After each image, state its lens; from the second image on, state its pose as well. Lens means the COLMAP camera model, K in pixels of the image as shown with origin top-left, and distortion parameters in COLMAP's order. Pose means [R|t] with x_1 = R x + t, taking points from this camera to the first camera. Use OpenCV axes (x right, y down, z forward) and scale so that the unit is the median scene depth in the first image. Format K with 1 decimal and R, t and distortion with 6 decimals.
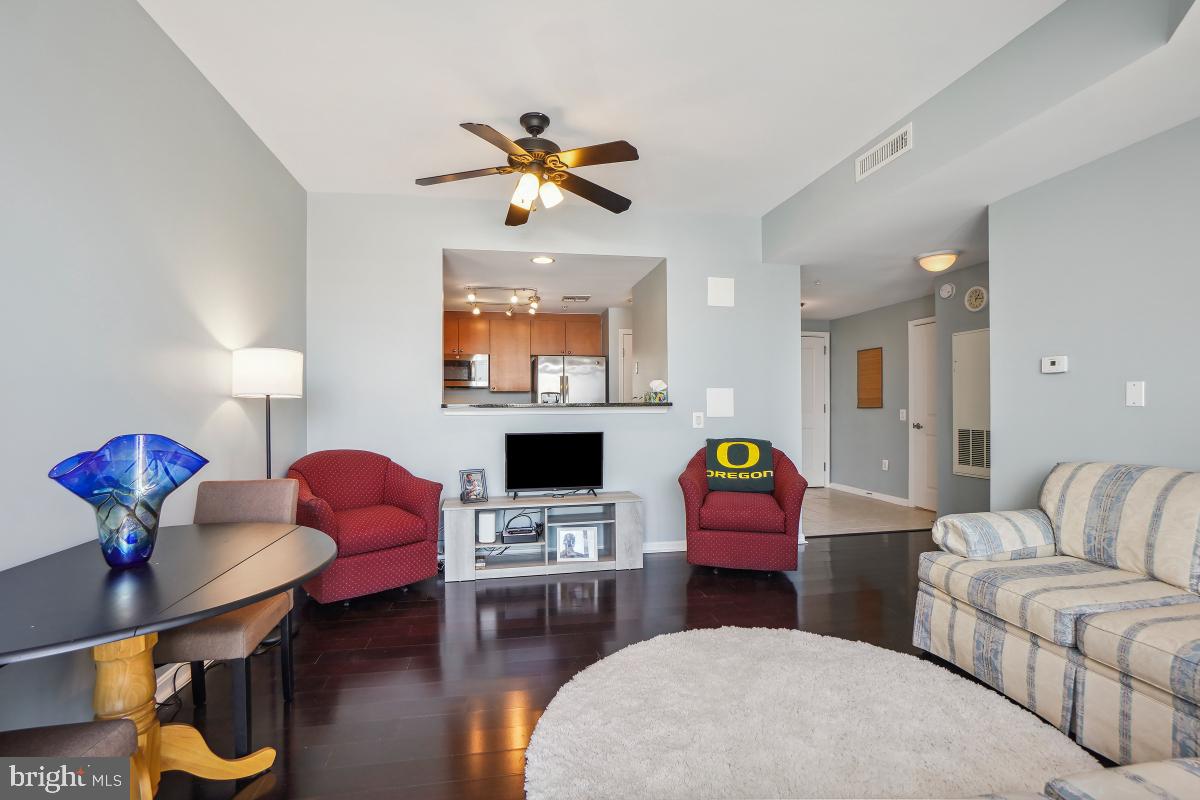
lens RADIAL K [[531.9, 0, 599.1], [0, 531.9, 407.5], [0, 0, 1]] dist [-0.016752, 0.005264]
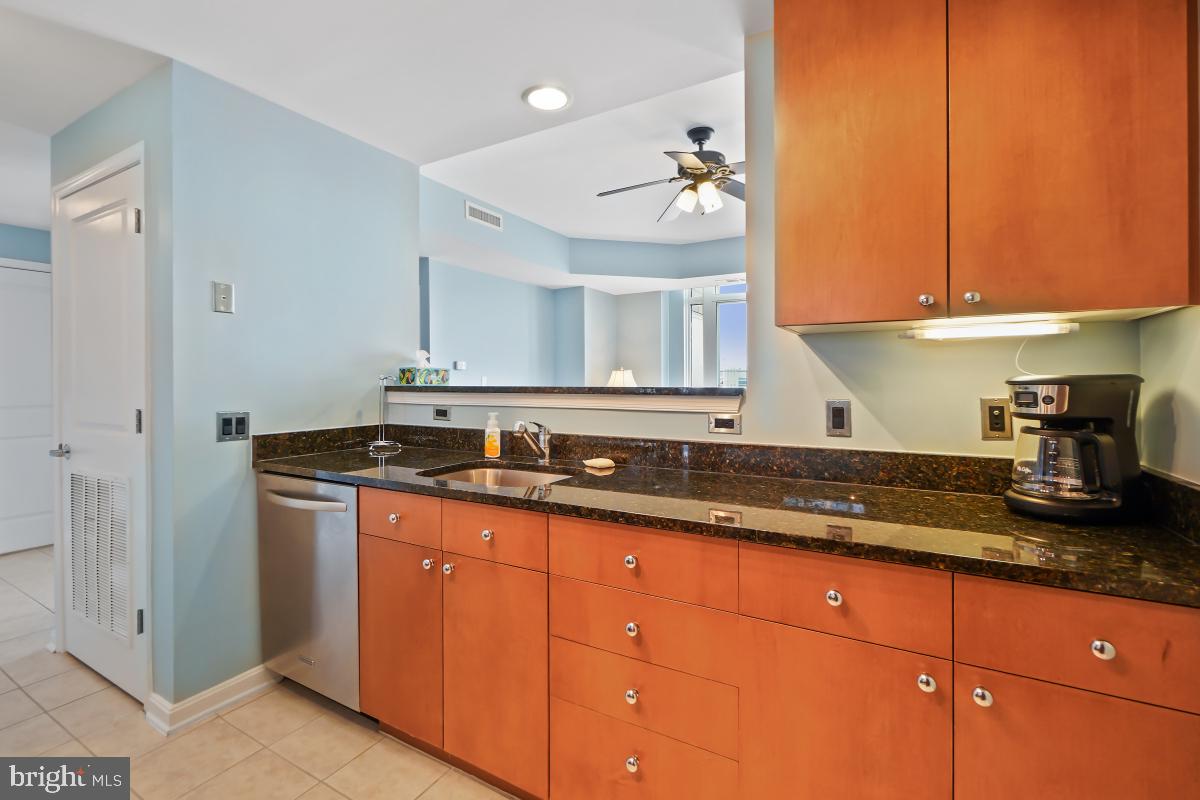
lens RADIAL K [[531.9, 0, 601.7], [0, 531.9, 390.2], [0, 0, 1]] dist [-0.016752, 0.005264]
pose [[-0.761406, -0.000490, 0.648275, -0.469237], [0.012501, 0.999803, 0.015438, -0.011016], [-0.648155, 0.019859, -0.761250, 1.348161]]
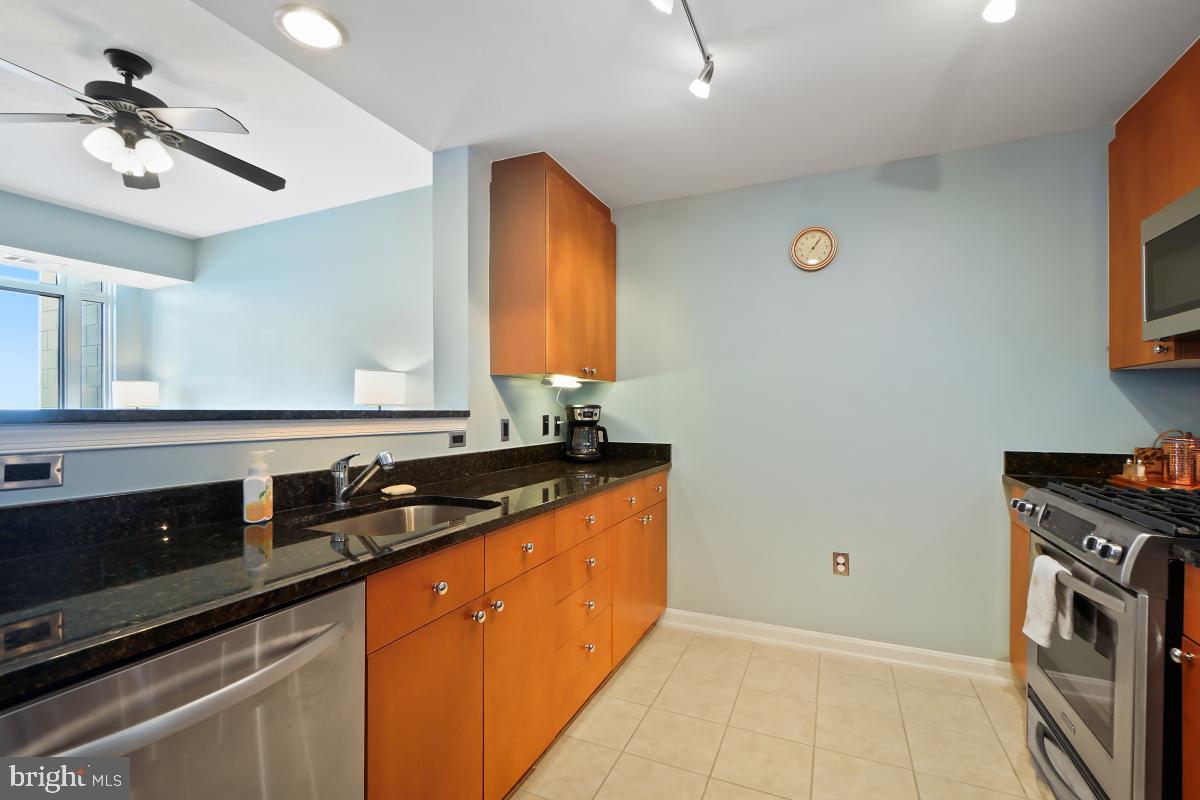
lens RADIAL K [[531.9, 0, 602.7], [0, 531.9, 406.4], [0, 0, 1]] dist [-0.016752, 0.005264]
pose [[-0.563021, 0.002311, -0.826439, 0.143130], [-0.001296, 0.999992, 0.003679, -0.011730], [0.826442, 0.003142, -0.563014, 1.387328]]
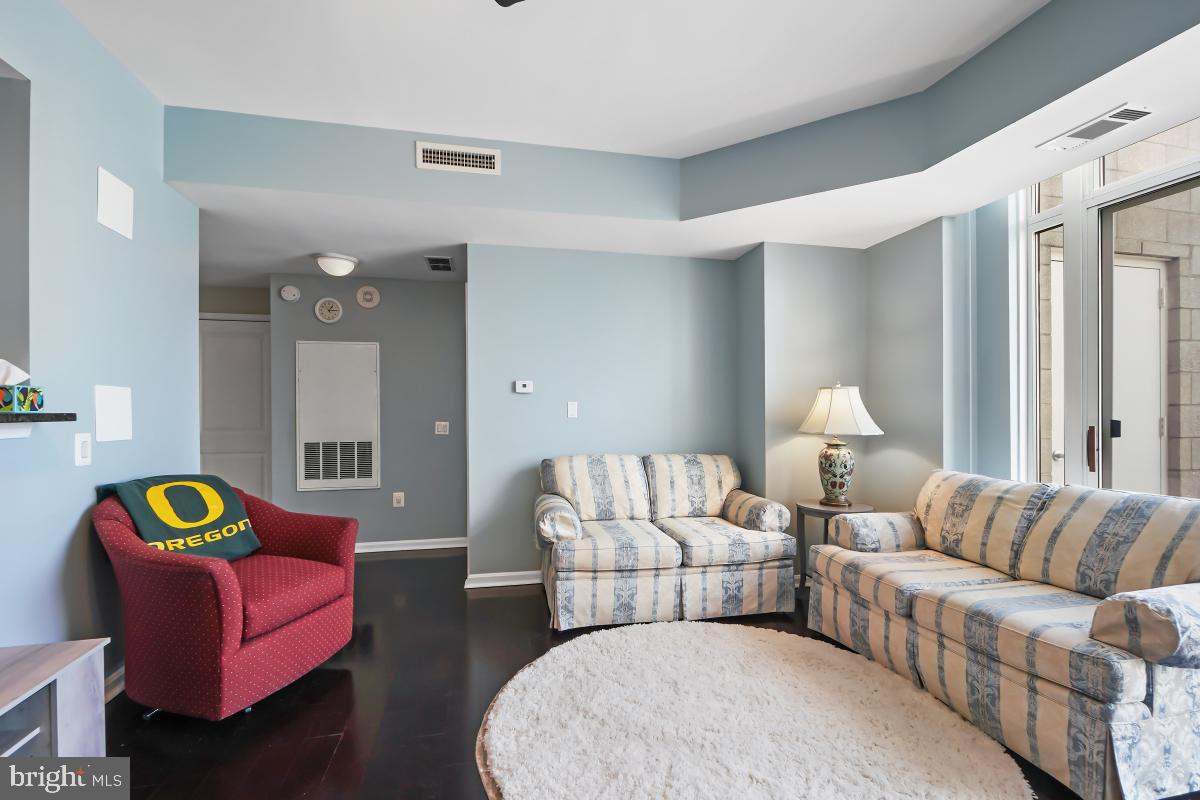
lens RADIAL K [[531.9, 0, 599.9], [0, 531.9, 415.9], [0, 0, 1]] dist [-0.016752, 0.005264]
pose [[-0.026554, 0.000053, 0.999647, -0.309515], [0.006337, 0.999980, 0.000115, -0.004181], [-0.999627, 0.006338, -0.026554, 0.539926]]
